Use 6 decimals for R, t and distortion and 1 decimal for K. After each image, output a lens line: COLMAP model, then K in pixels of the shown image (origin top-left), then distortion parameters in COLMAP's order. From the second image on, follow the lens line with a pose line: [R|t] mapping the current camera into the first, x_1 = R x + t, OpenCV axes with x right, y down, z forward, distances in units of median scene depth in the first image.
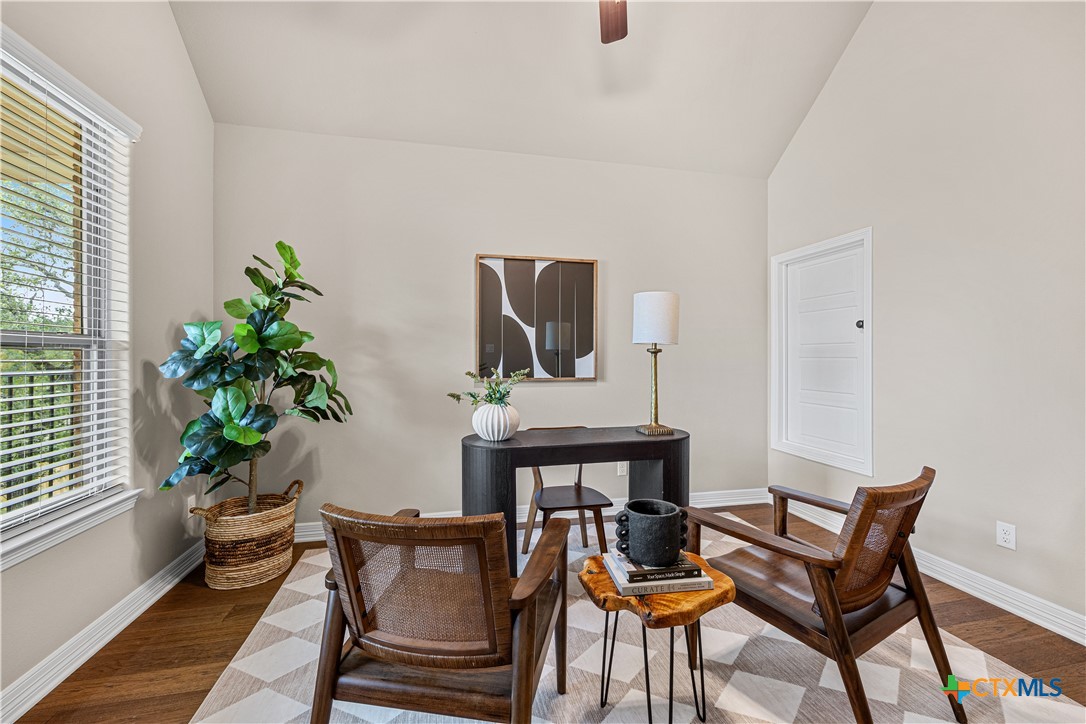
lens RADIAL K [[432.8, 0, 541.3], [0, 432.8, 358.1], [0, 0, 1]] dist [-0.003456, 0.000060]
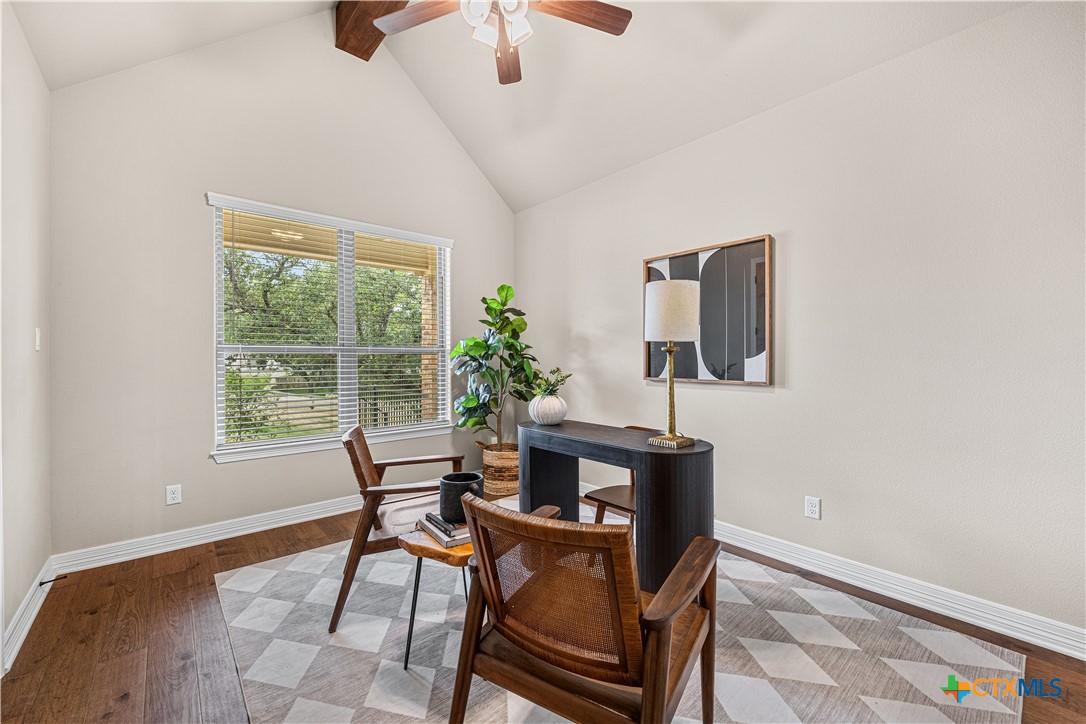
lens RADIAL K [[432.8, 0, 542.1], [0, 432.8, 361.5], [0, 0, 1]] dist [-0.003456, 0.000060]
pose [[0.478248, 0.006086, -0.878204, 0.639556], [0.000223, 0.999975, 0.007051, 0.000982], [0.878225, -0.003568, 0.478235, 0.262101]]
